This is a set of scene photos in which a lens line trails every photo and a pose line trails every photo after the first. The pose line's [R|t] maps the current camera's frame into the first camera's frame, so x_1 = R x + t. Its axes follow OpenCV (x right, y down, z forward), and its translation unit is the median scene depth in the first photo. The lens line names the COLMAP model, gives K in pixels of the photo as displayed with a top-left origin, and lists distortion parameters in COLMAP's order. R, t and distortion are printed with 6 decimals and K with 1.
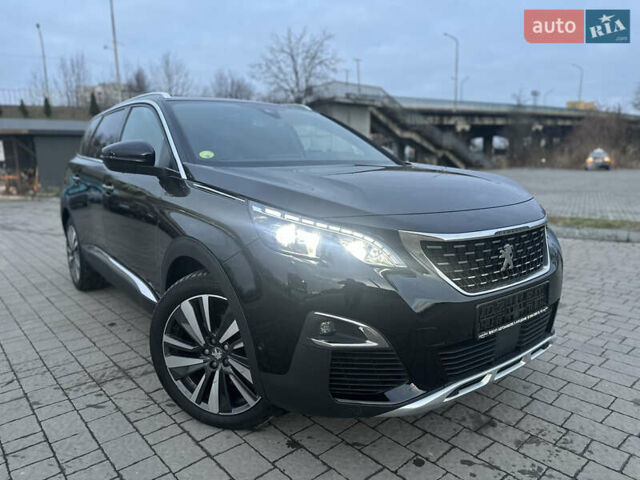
lens RADIAL K [[450.3, 0, 320.0], [0, 450.3, 240.0], [0, 0, 1]] dist [-0.005164, -0.001871]
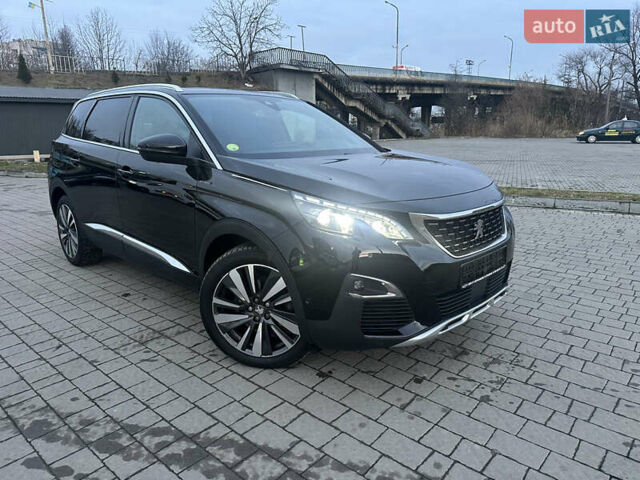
lens RADIAL K [[445.9, 0, 322.9], [0, 445.9, 236.1], [0, 0, 1]] dist [0.042385, -0.059788]
pose [[0.991023, -0.025596, 0.131216, -0.210085], [0.017133, 0.997724, 0.065224, -0.034033], [-0.132586, -0.062390, 0.989206, -0.253200]]
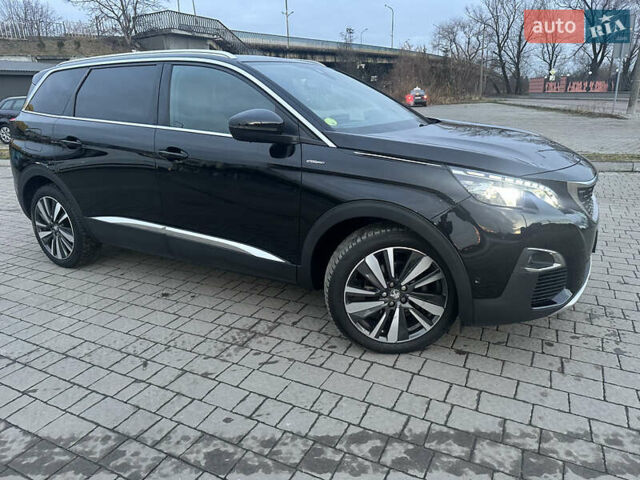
lens RADIAL K [[445.9, 0, 322.9], [0, 445.9, 236.1], [0, 0, 1]] dist [0.042385, -0.059788]
pose [[0.929597, -0.117848, 0.349228, -0.800041], [0.073508, 0.987750, 0.137649, -0.078914], [-0.361172, -0.102287, 0.926872, -0.018199]]
